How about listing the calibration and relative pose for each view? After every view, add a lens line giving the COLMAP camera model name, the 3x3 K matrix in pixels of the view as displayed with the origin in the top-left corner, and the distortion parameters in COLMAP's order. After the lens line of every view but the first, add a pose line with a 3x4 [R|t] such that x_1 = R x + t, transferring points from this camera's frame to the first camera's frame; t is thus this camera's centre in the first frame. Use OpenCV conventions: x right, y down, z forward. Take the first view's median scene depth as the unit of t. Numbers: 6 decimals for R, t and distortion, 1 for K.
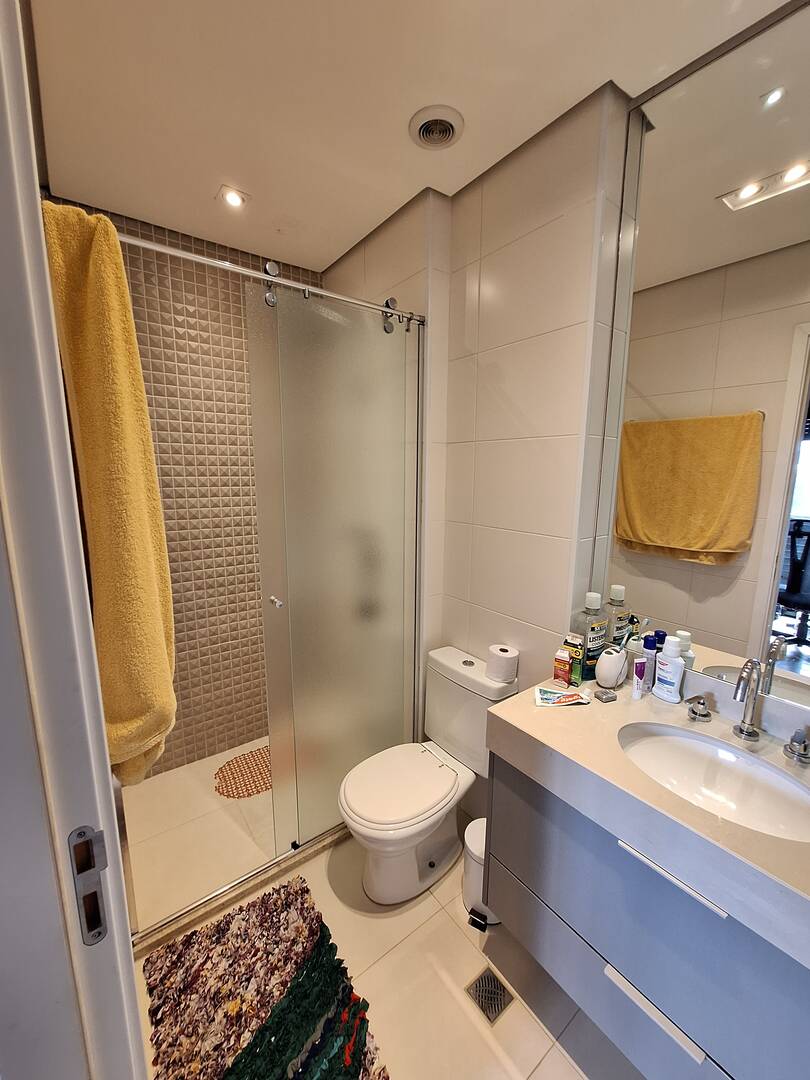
lens RADIAL K [[424.9, 0, 401.7], [0, 424.9, 542.9], [0, 0, 1]] dist [-0.012237, 0.003958]
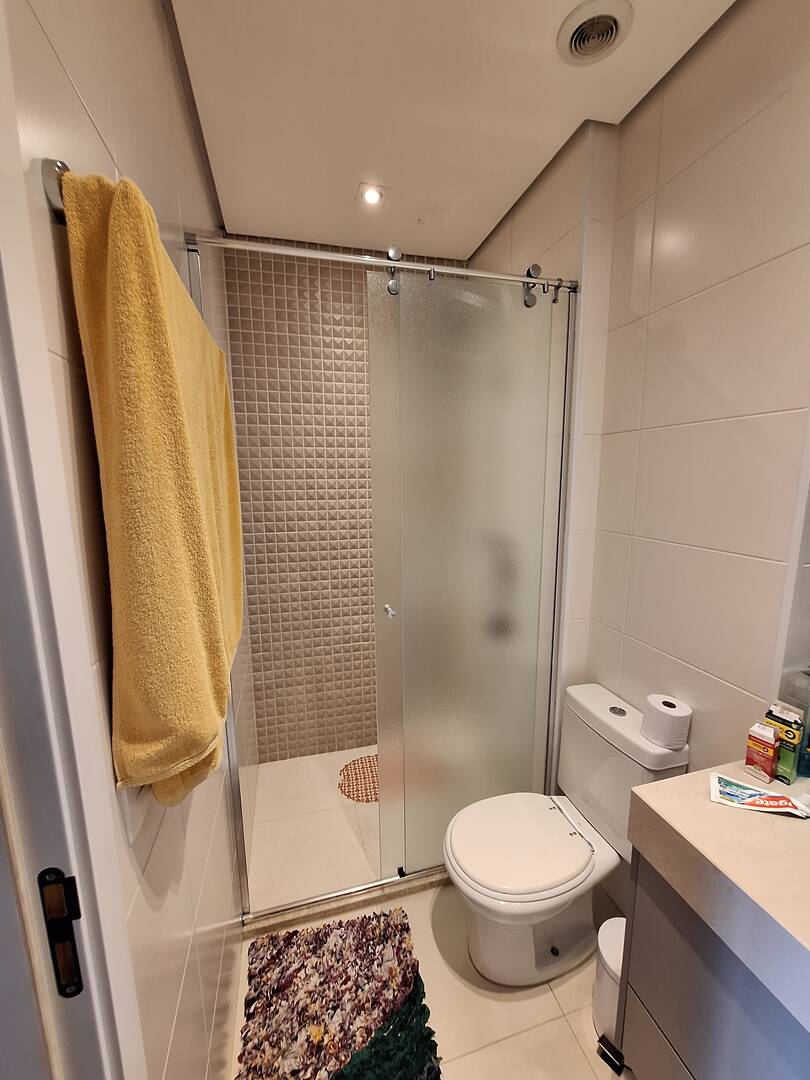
lens RADIAL K [[424.9, 0, 401.7], [0, 424.9, 542.9], [0, 0, 1]] dist [-0.012237, 0.003958]
pose [[0.930319, 0.042276, -0.364306, 0.060991], [-0.045571, 0.998961, -0.000450, -0.010537], [0.363908, 0.017021, 0.931279, 0.126639]]
